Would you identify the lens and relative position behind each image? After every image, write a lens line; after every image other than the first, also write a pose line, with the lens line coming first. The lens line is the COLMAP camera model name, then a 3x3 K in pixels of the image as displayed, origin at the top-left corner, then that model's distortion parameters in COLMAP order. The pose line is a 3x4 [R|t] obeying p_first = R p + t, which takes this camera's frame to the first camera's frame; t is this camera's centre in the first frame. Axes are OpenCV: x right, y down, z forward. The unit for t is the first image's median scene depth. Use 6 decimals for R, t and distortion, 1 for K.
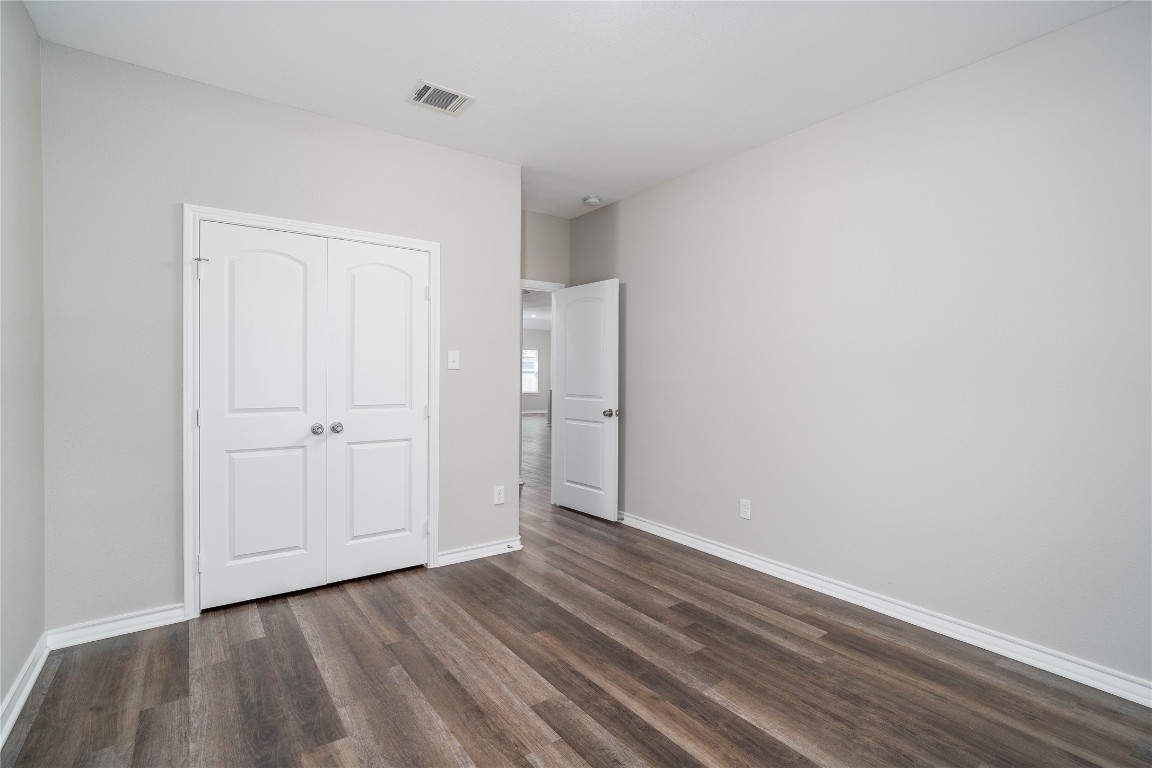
lens RADIAL K [[541.9, 0, 567.8], [0, 541.9, 378.4], [0, 0, 1]] dist [-0.008590, 0.006693]
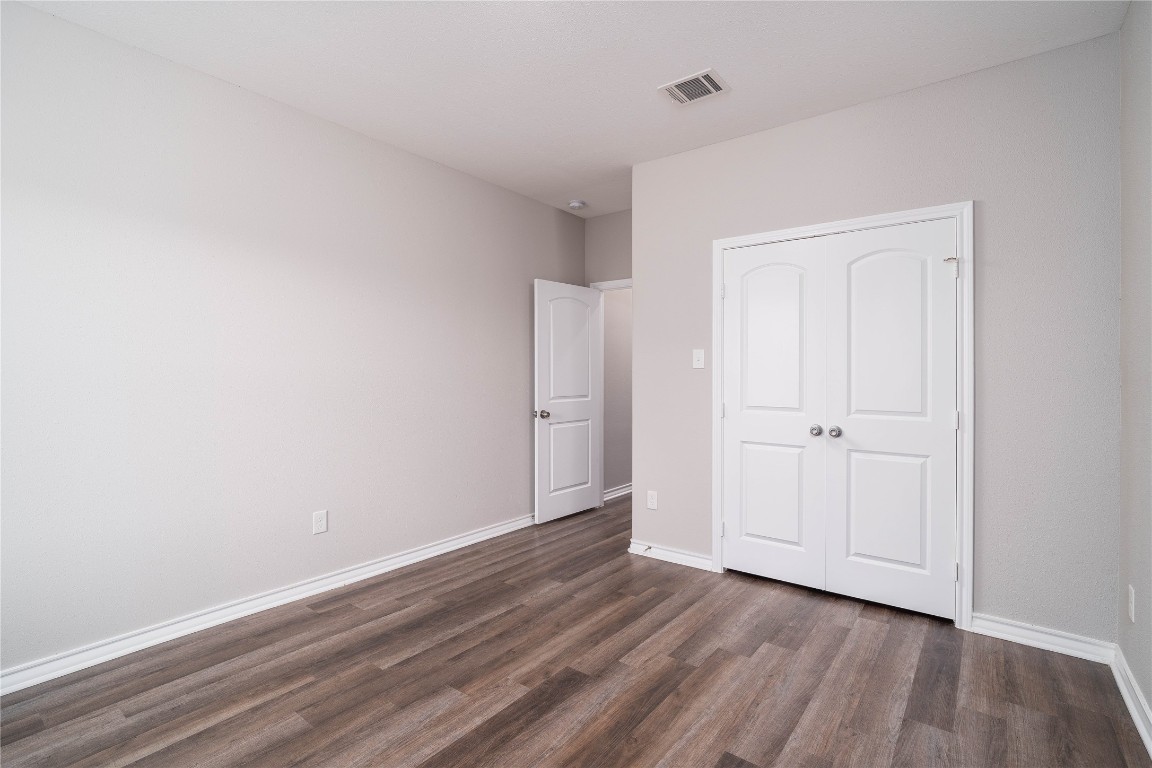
lens RADIAL K [[541.9, 0, 564.3], [0, 541.9, 380.9], [0, 0, 1]] dist [-0.008590, 0.006693]
pose [[0.280397, 0.006989, -0.959859, 0.528052], [-0.007483, 0.999959, 0.005095, 0.000112], [0.959855, 0.005754, 0.280438, 0.405013]]
